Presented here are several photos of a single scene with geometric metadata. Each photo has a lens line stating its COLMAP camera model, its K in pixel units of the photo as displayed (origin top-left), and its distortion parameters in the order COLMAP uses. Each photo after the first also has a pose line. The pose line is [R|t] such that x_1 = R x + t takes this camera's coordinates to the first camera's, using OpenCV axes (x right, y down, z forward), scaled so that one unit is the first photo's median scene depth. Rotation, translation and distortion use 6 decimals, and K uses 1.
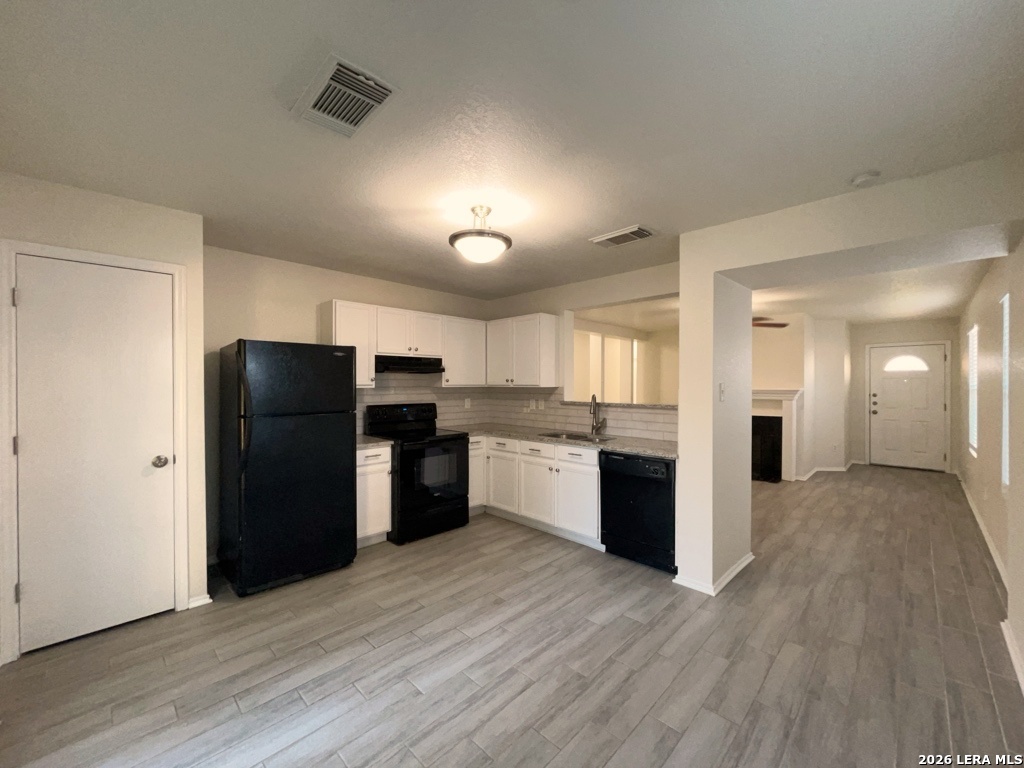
lens RADIAL K [[415.6, 0, 513.3], [0, 415.6, 386.6], [0, 0, 1]] dist [0.004077, -0.001771]
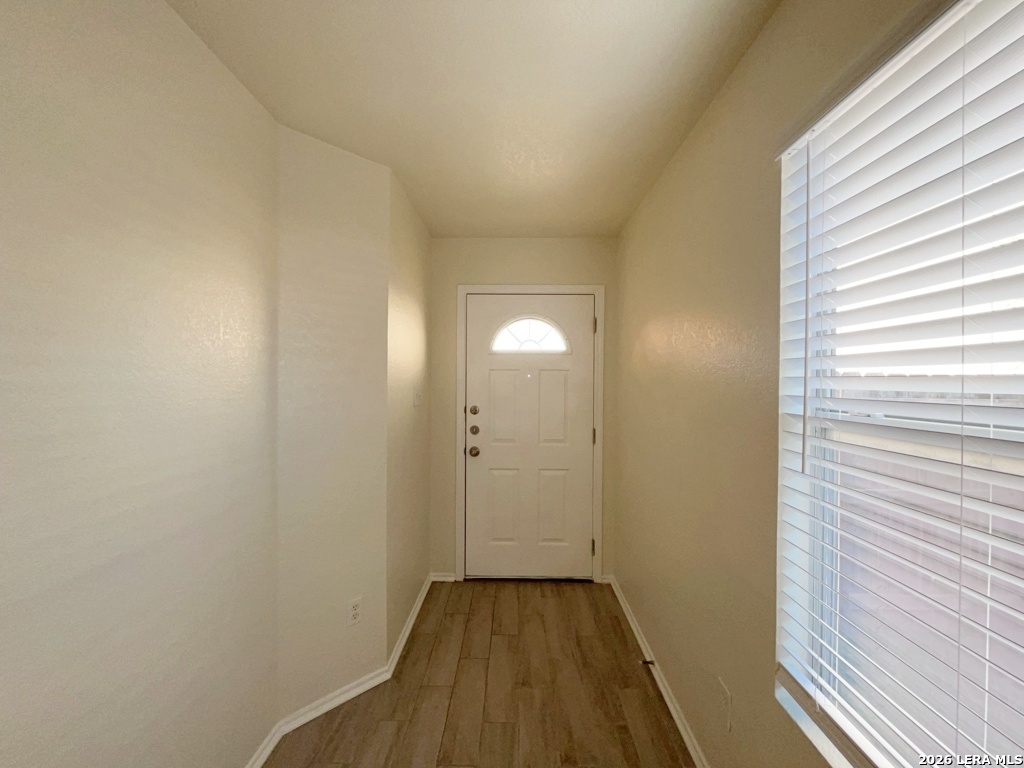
lens RADIAL K [[415.6, 0, 517.9], [0, 415.6, 384.9], [0, 0, 1]] dist [0.004077, -0.001771]
pose [[0.716332, -0.002842, 0.697754, 0.671985], [-0.001989, 0.999979, 0.006115, -0.007746], [-0.697757, -0.005768, 0.716312, 0.742362]]
